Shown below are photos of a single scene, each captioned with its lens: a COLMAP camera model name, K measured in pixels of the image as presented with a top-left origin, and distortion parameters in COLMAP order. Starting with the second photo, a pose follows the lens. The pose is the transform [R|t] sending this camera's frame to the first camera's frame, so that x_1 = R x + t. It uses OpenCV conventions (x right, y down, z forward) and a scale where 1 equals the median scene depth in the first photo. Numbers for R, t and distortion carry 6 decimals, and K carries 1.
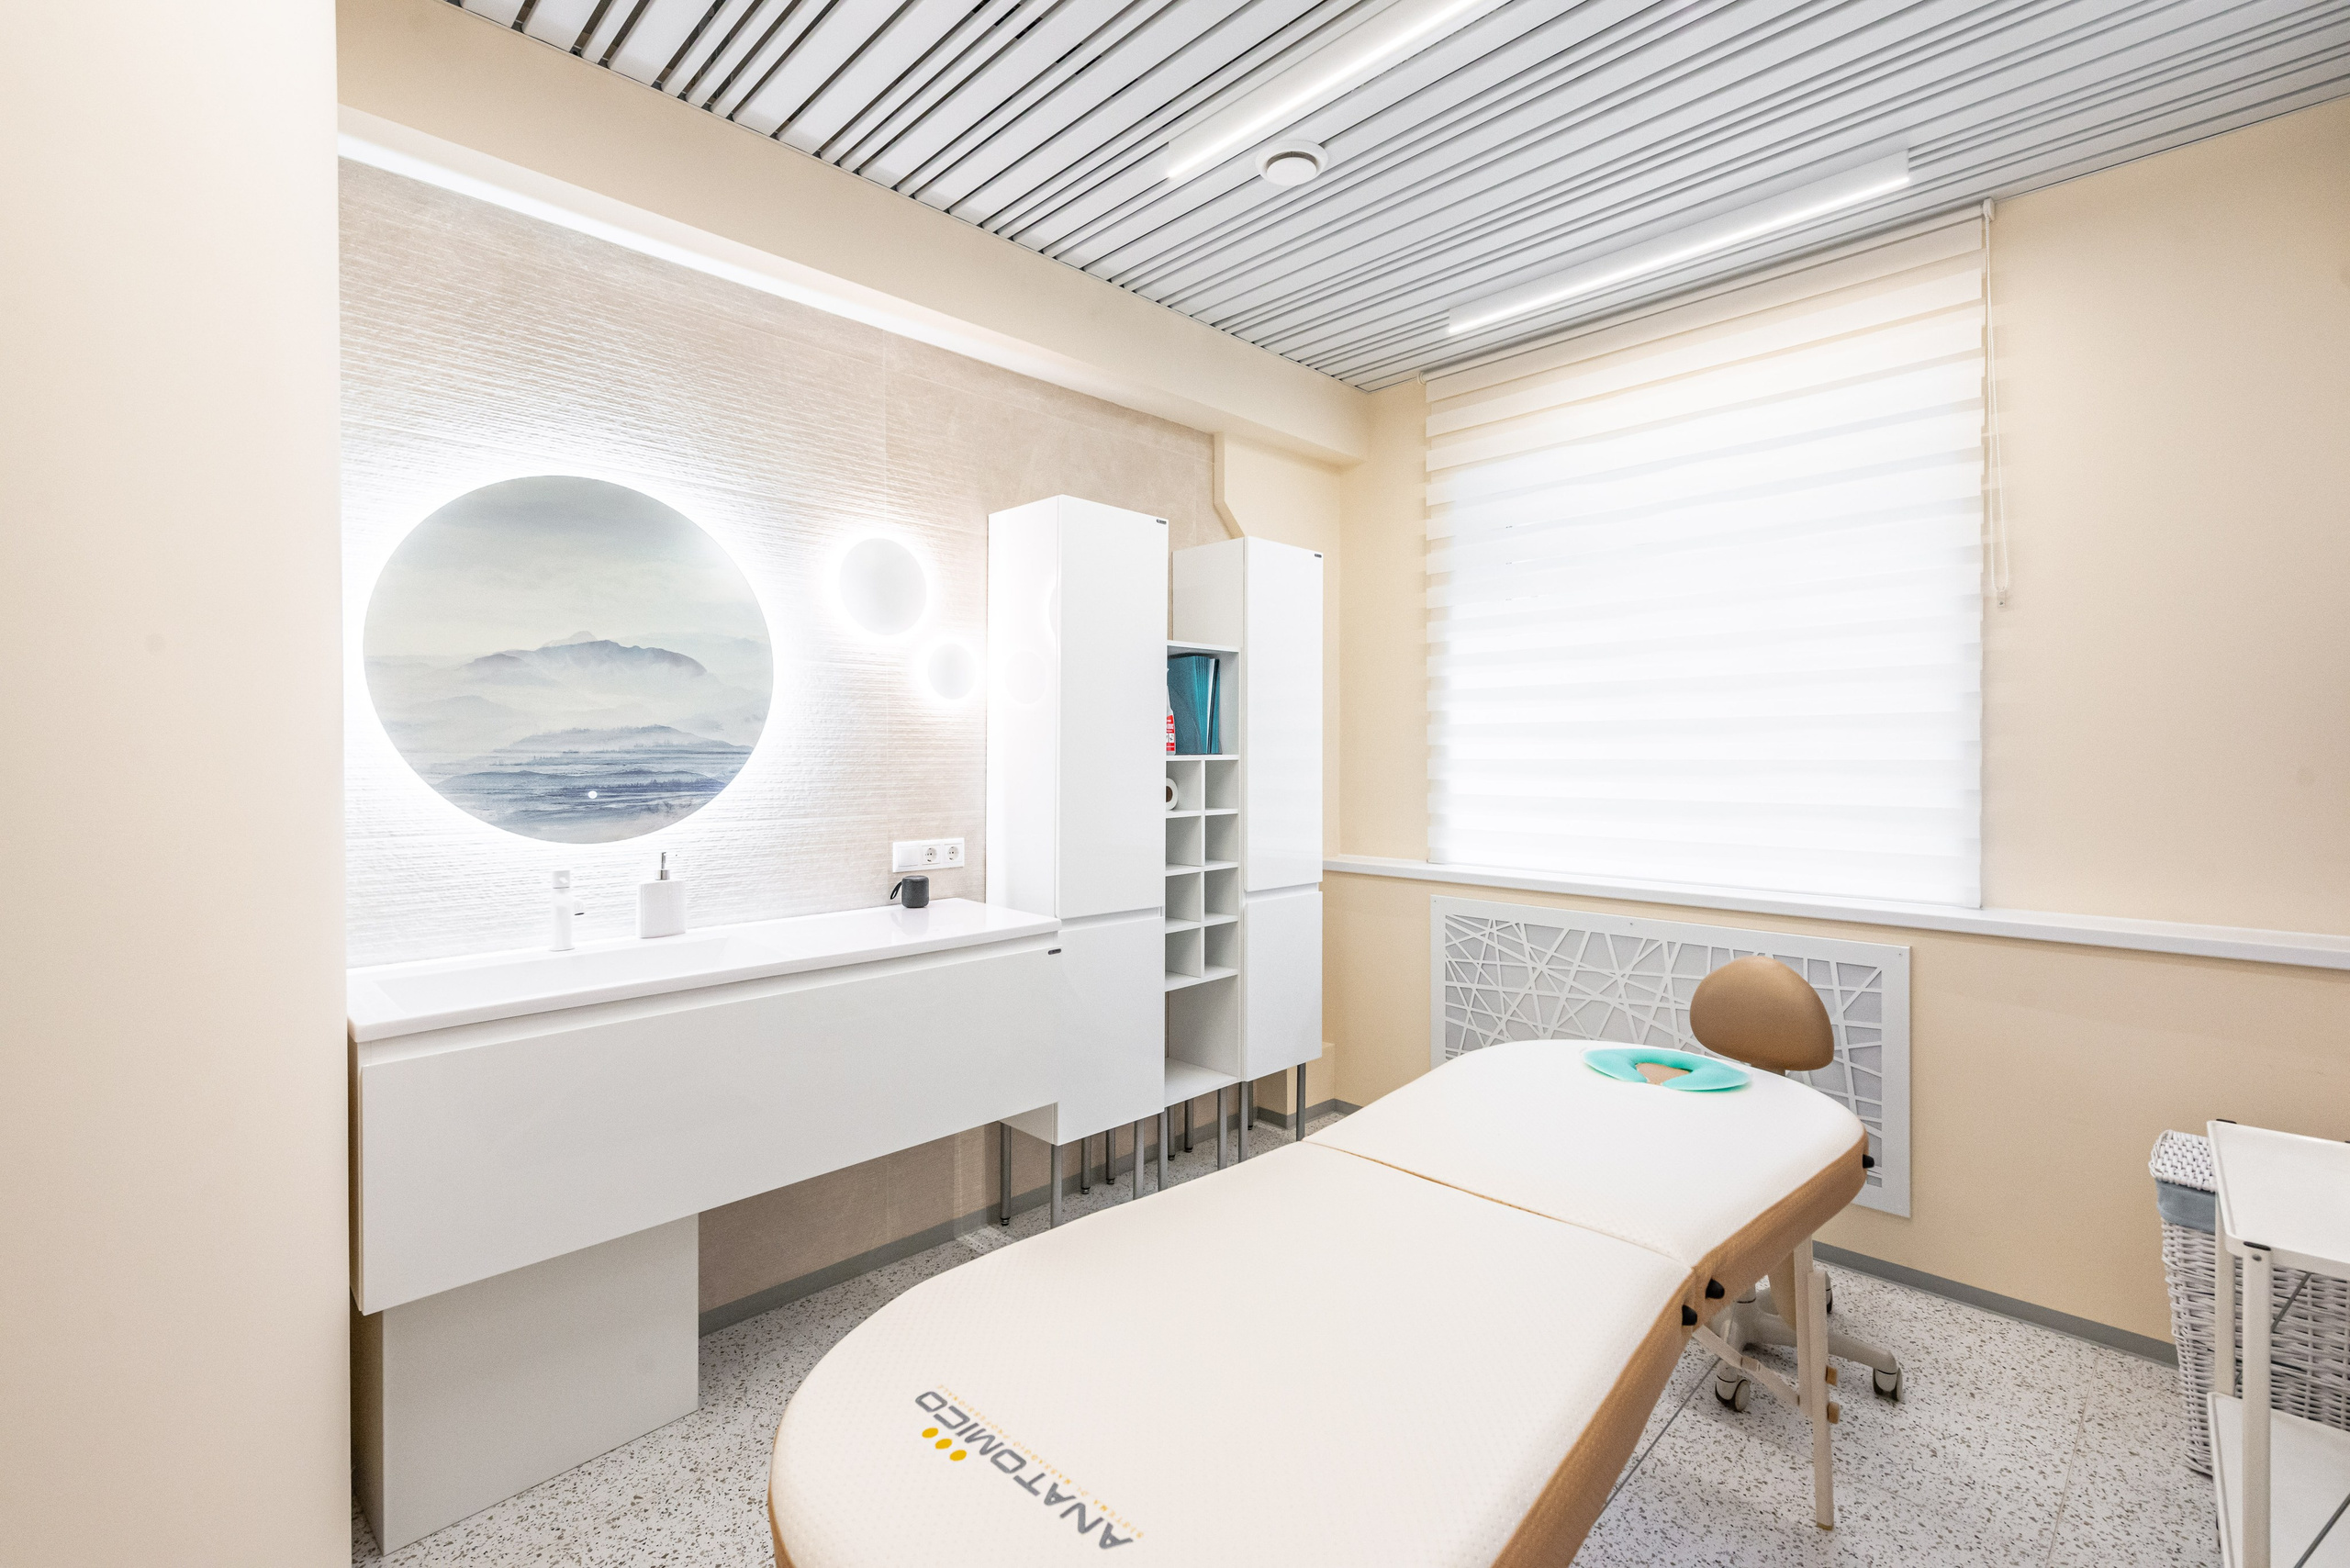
lens RADIAL K [[1070.9, 0, 1166.1], [0, 1070.9, 790.3], [0, 0, 1]] dist [0.013290, -0.000005]
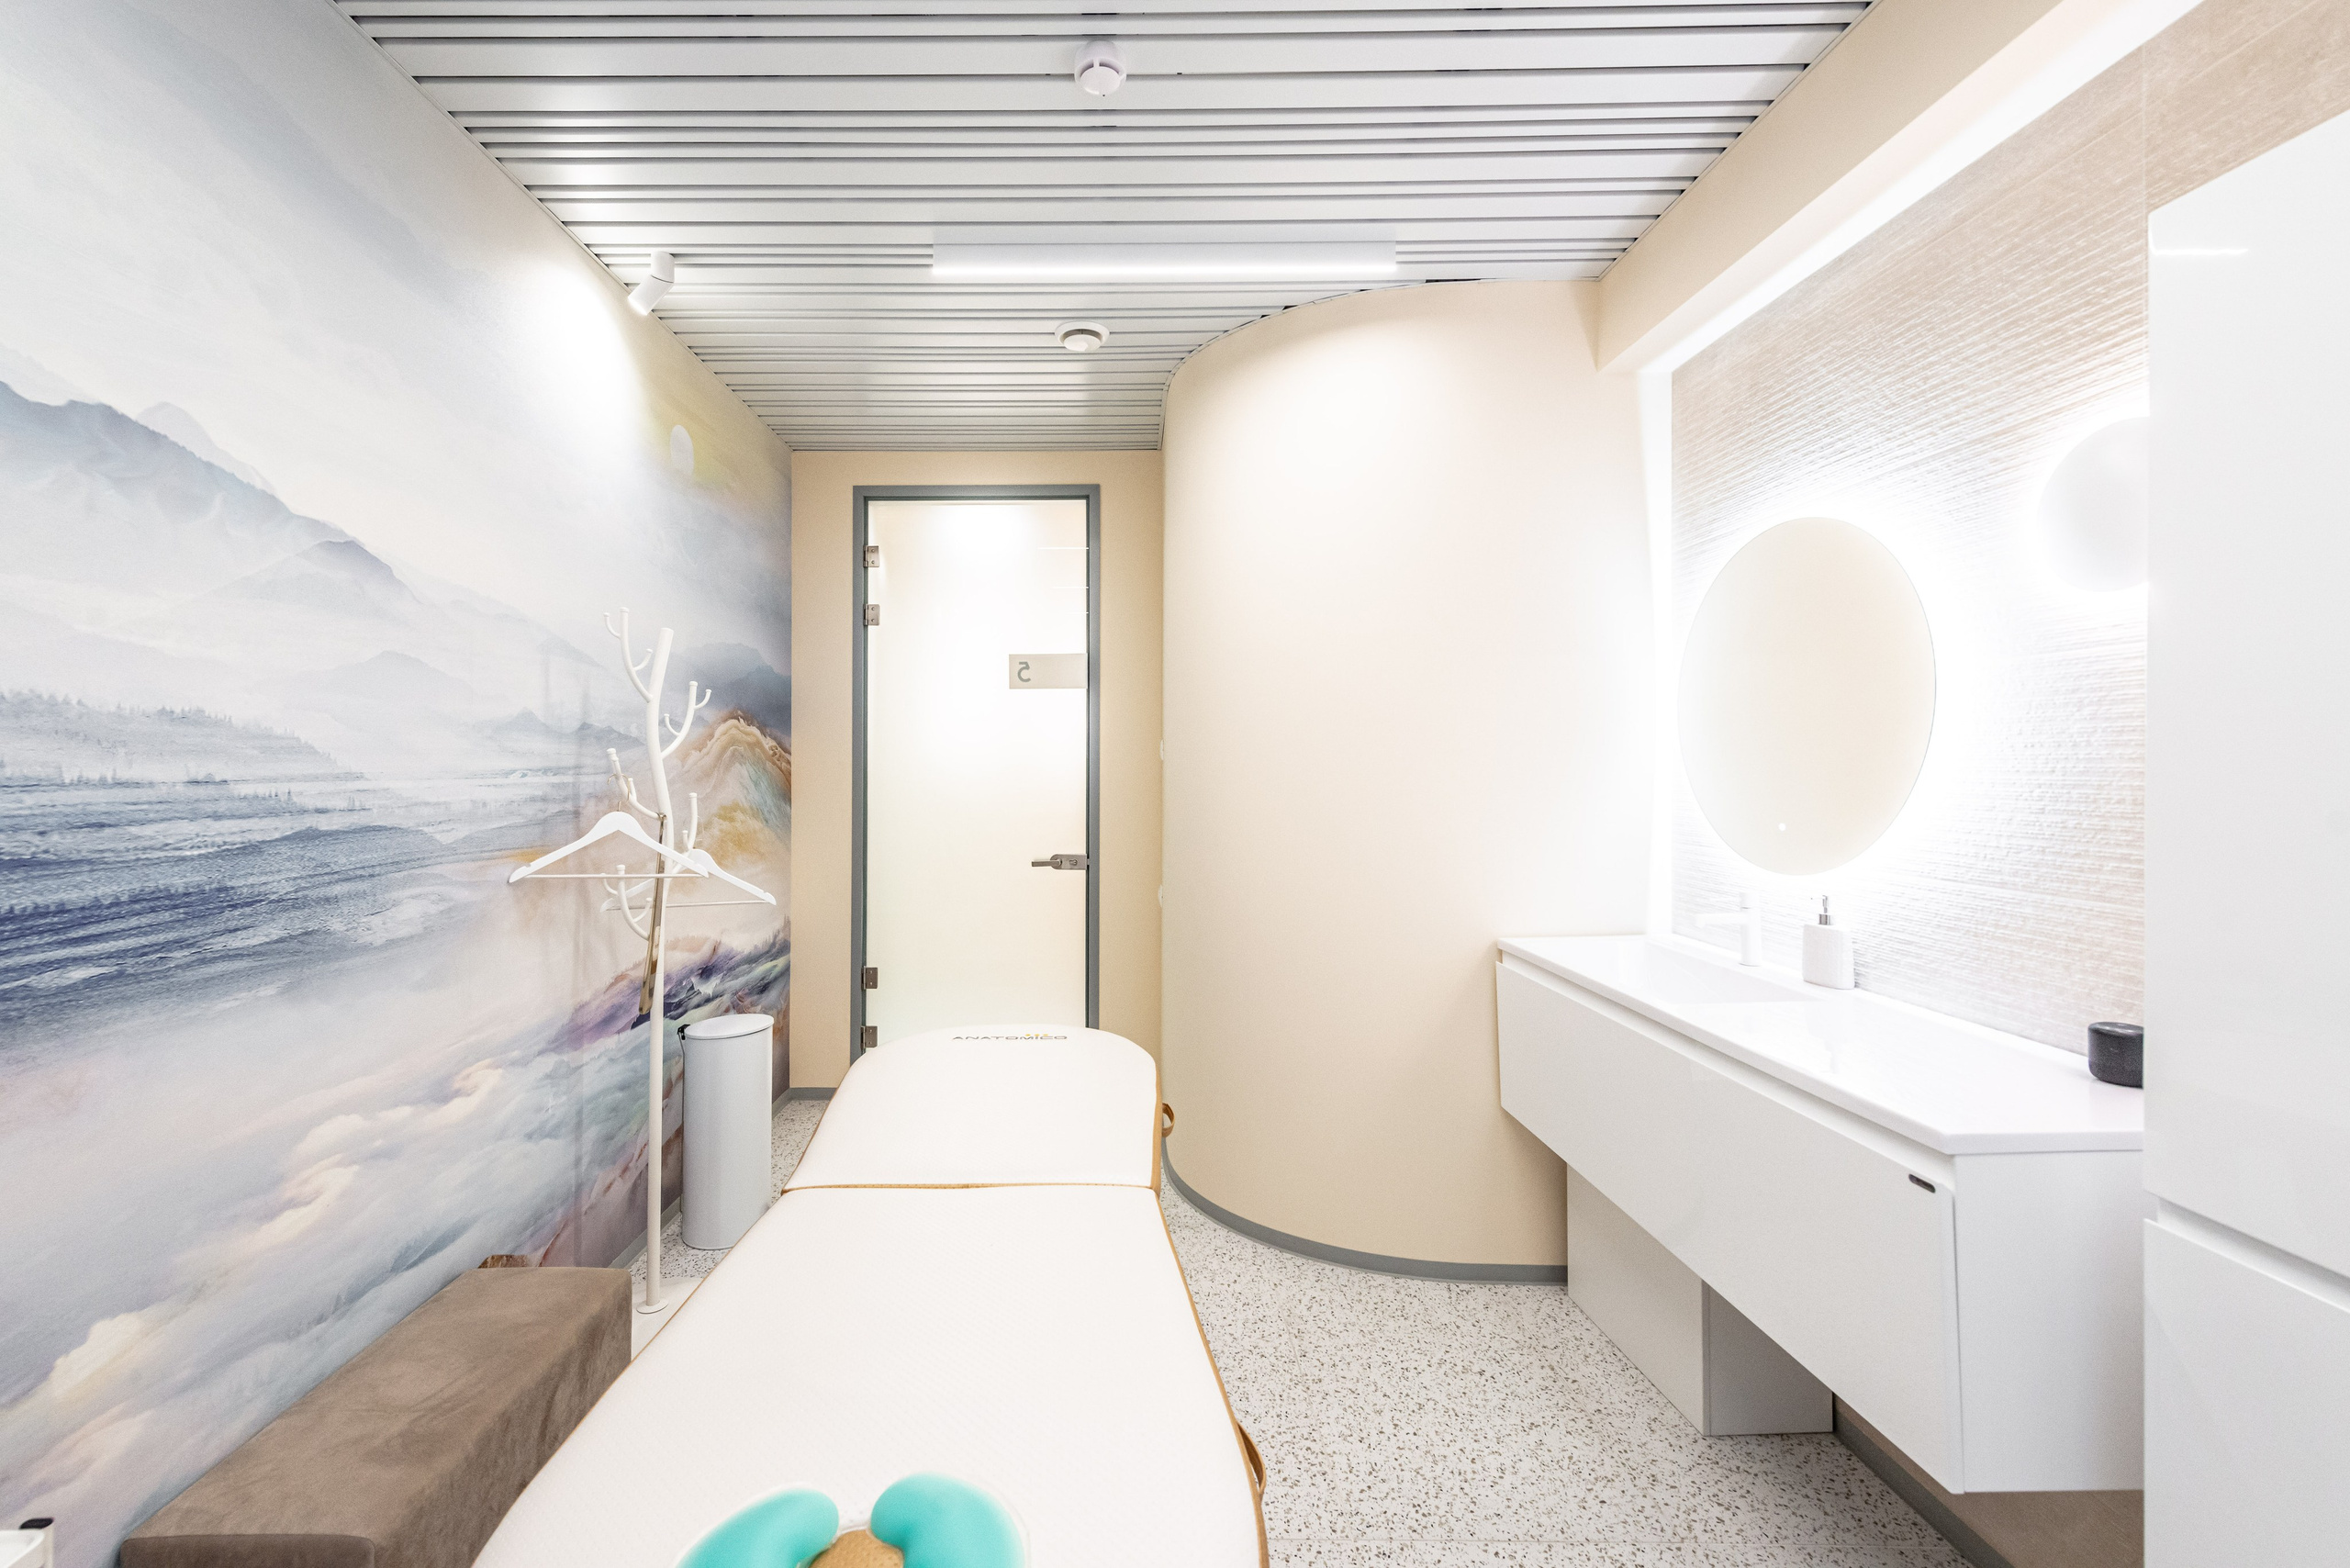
lens RADIAL K [[944.4, 0, 1114.7], [0, 944.4, 767.6], [0, 0, 1]] dist [0.008034, -0.001101]
pose [[-0.700251, 0.010930, -0.713813, 0.555730], [-0.013778, 0.999490, 0.028820, -0.068762], [0.713764, 0.030016, -0.699743, 1.150594]]
